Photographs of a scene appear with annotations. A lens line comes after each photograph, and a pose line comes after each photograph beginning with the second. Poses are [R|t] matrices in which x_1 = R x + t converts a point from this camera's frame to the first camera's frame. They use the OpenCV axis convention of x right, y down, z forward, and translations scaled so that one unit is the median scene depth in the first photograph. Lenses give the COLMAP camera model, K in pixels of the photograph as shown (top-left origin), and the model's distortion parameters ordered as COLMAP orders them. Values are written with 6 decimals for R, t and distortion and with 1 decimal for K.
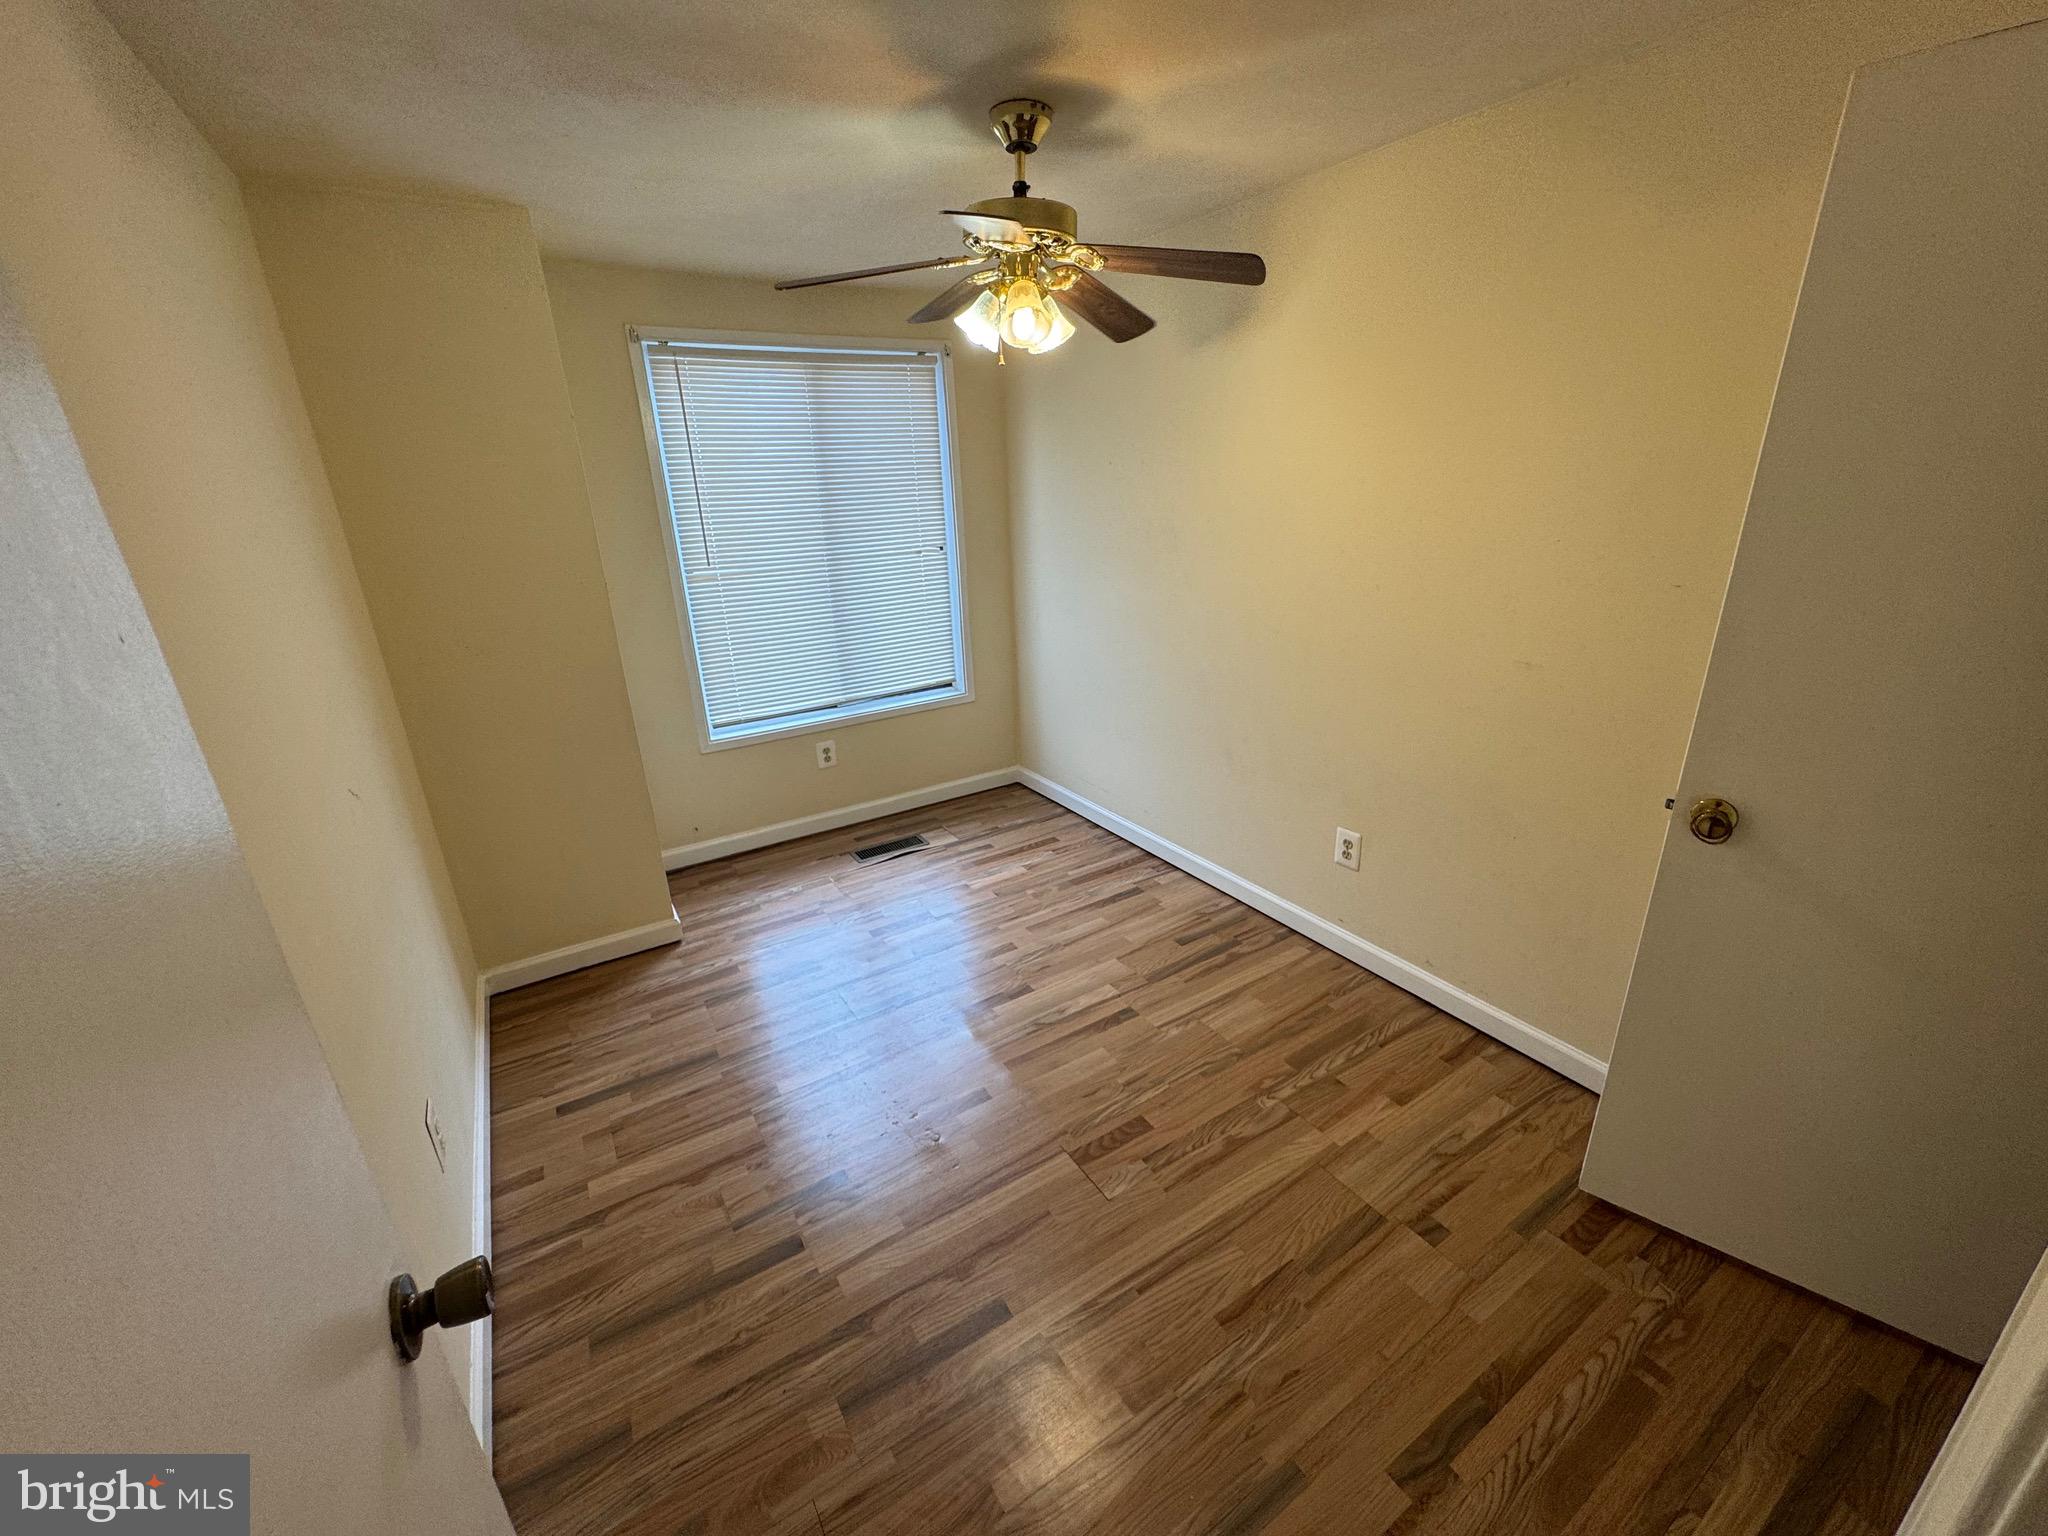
lens RADIAL K [[820.9, 0, 1024.0], [0, 820.9, 768.0], [0, 0, 1]] dist [-0.003500, 0.000396]
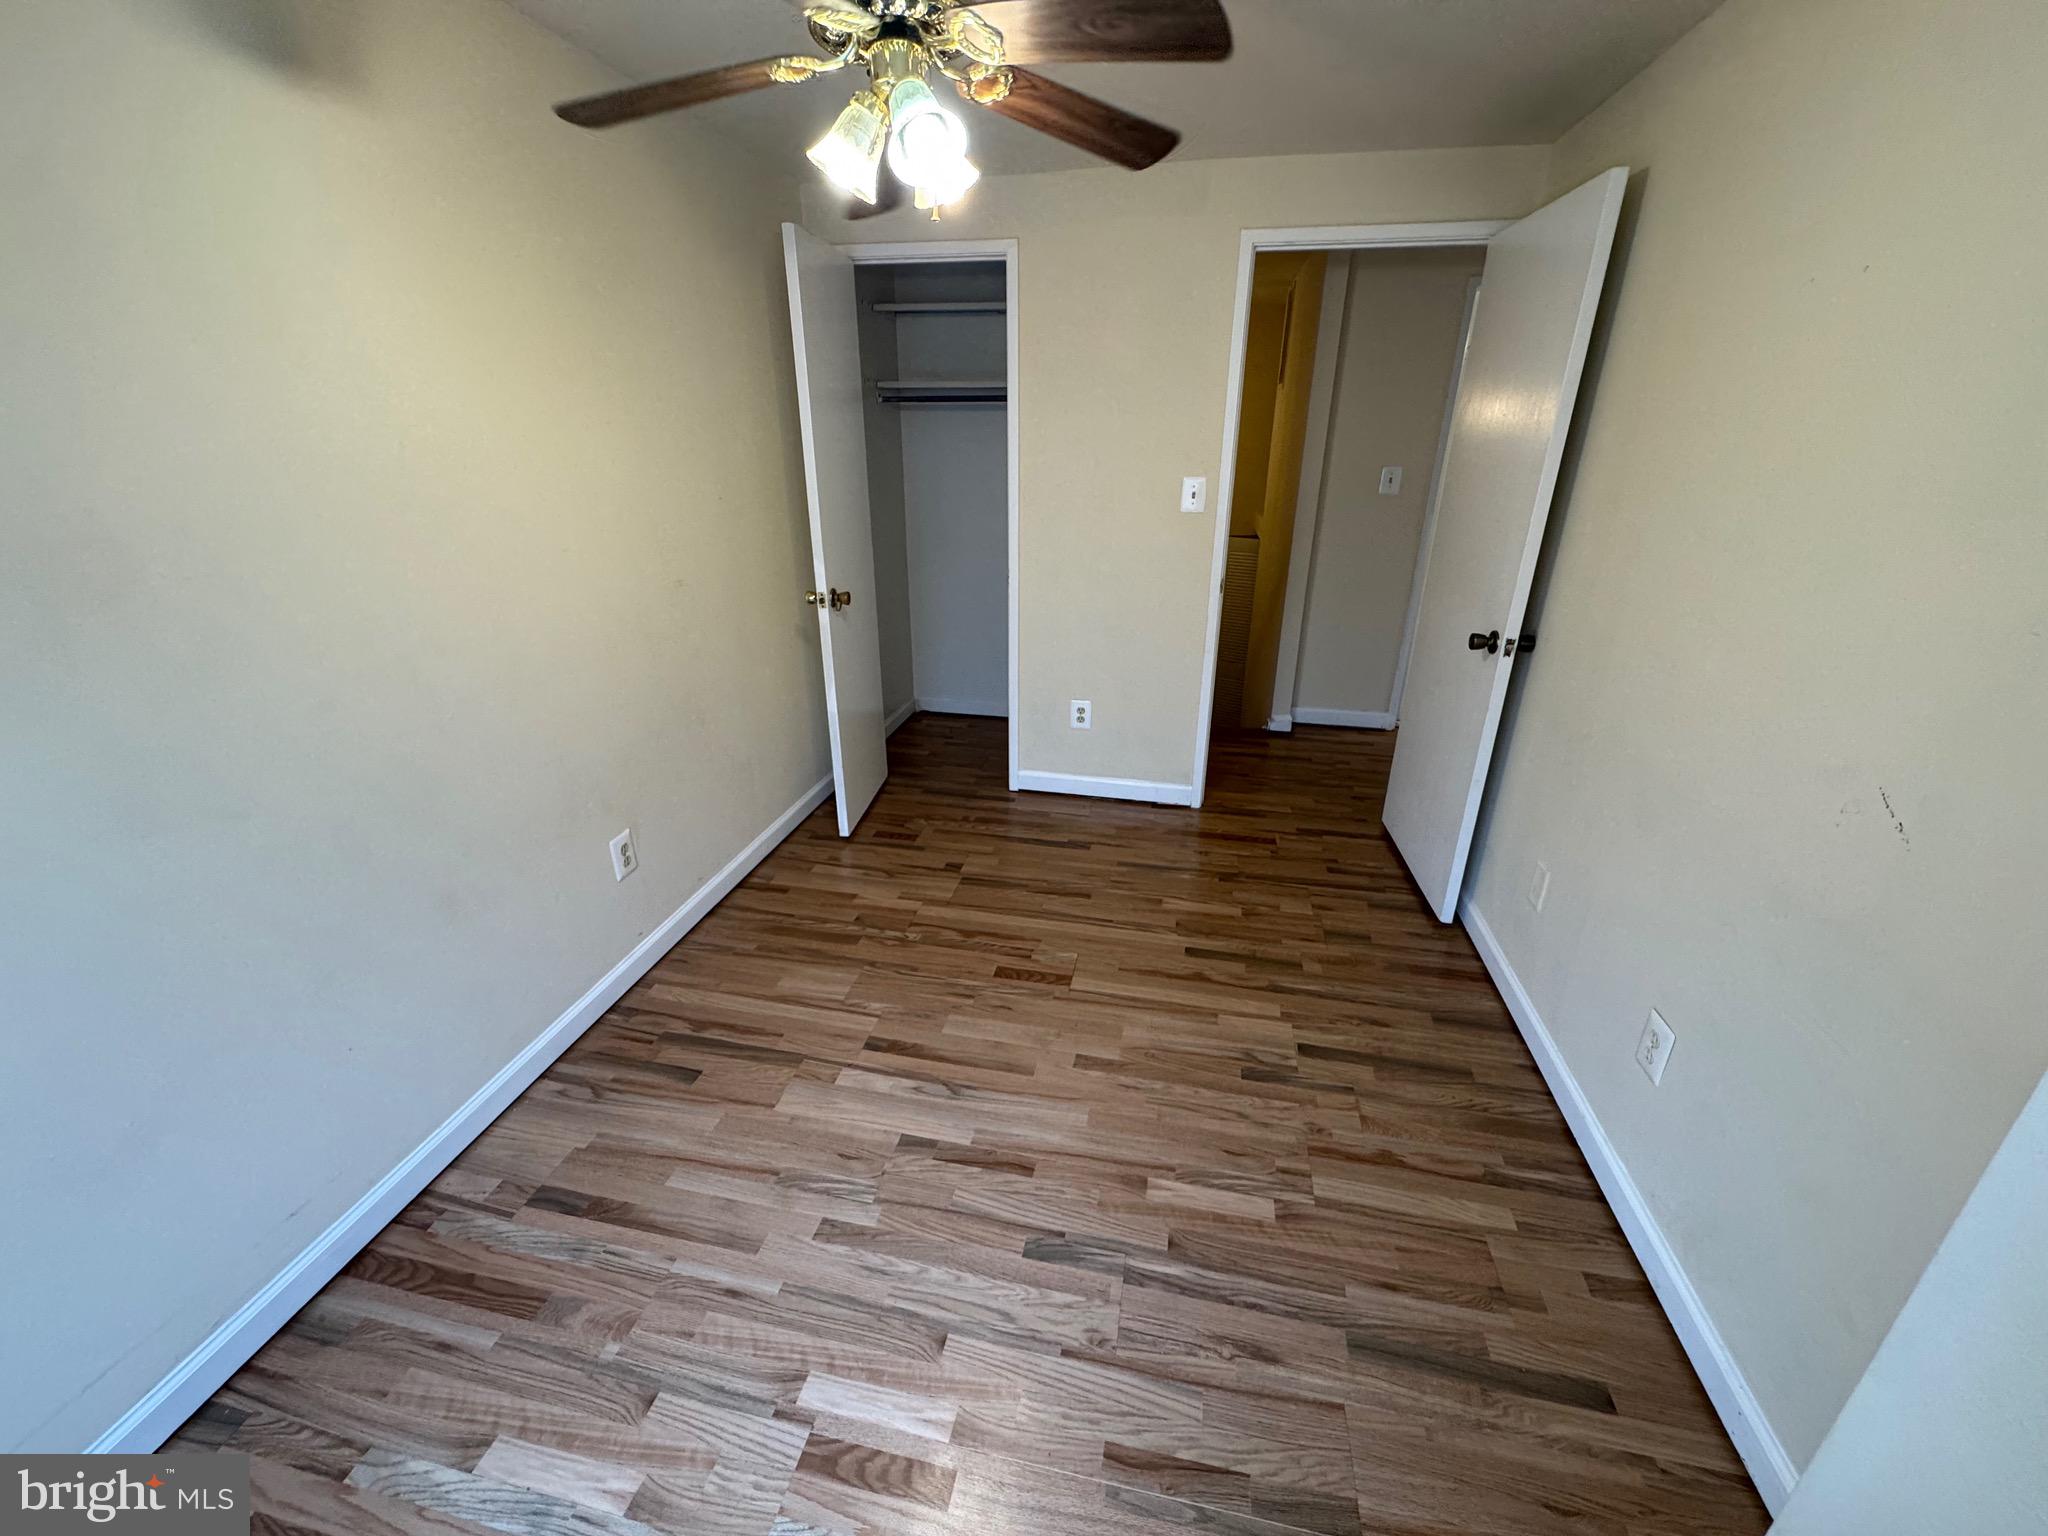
lens RADIAL K [[820.9, 0, 1024.0], [0, 820.9, 768.0], [0, 0, 1]] dist [-0.003500, 0.000396]
pose [[-0.723891, -0.229018, 0.650794, -0.533328], [0.258449, 0.784590, 0.563580, -0.413060], [-0.639676, 0.576168, -0.508768, 1.305766]]
